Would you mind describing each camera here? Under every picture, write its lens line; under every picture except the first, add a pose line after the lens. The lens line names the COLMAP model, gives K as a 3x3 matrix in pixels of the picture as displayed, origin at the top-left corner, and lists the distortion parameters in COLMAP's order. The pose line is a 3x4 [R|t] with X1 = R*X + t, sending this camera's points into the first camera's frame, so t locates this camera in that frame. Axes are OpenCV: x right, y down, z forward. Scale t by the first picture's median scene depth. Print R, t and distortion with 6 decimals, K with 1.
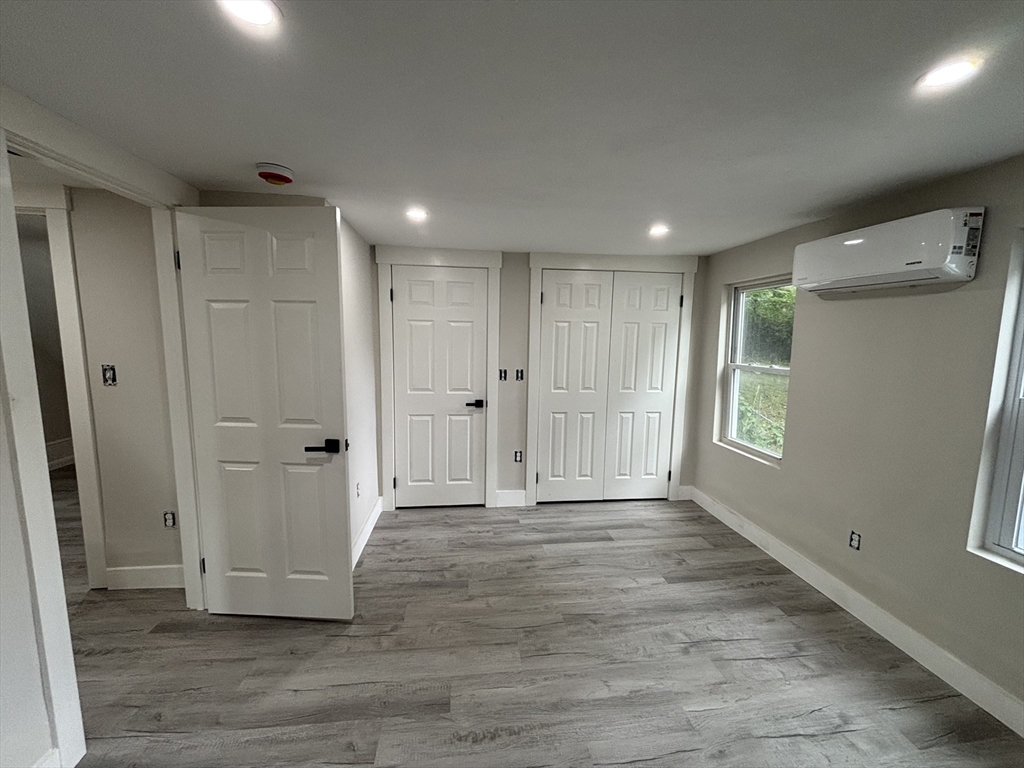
lens RADIAL K [[417.2, 0, 511.8], [0, 417.2, 384.9], [0, 0, 1]] dist [-0.002801, 0.000252]
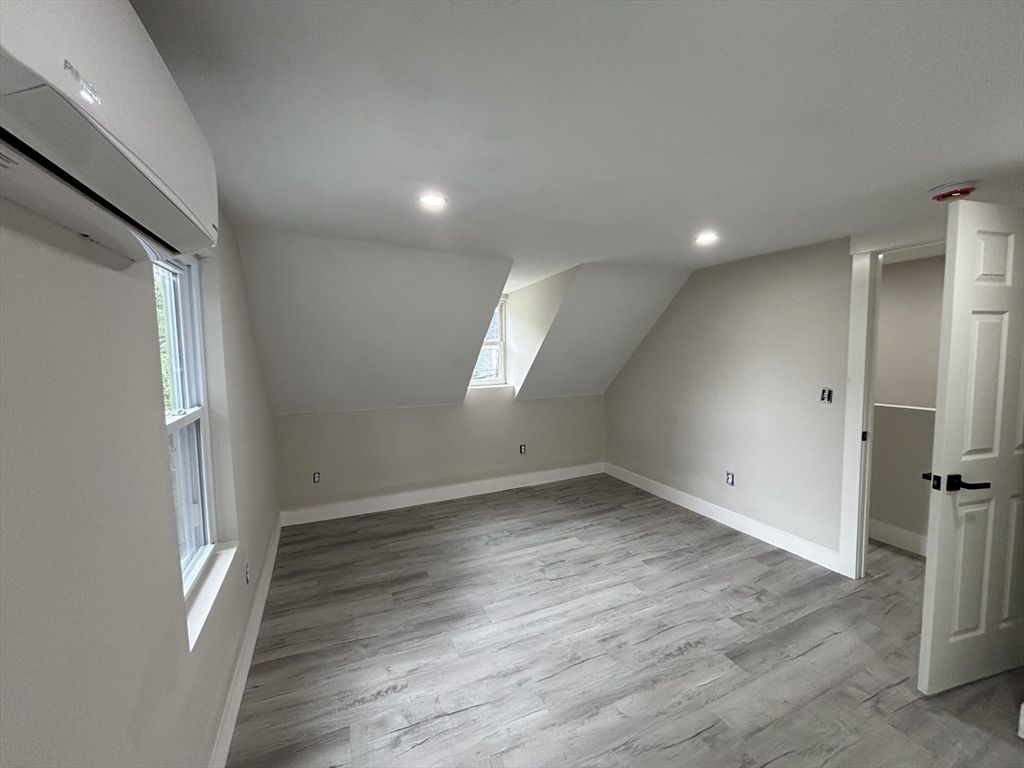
lens RADIAL K [[417.2, 0, 511.7], [0, 417.2, 382.7], [0, 0, 1]] dist [-0.002801, 0.000252]
pose [[-0.956221, 0.028118, -0.291291, 0.756146], [-0.028767, 0.981521, 0.189182, -0.214767], [0.291228, 0.189279, -0.937742, 1.741569]]
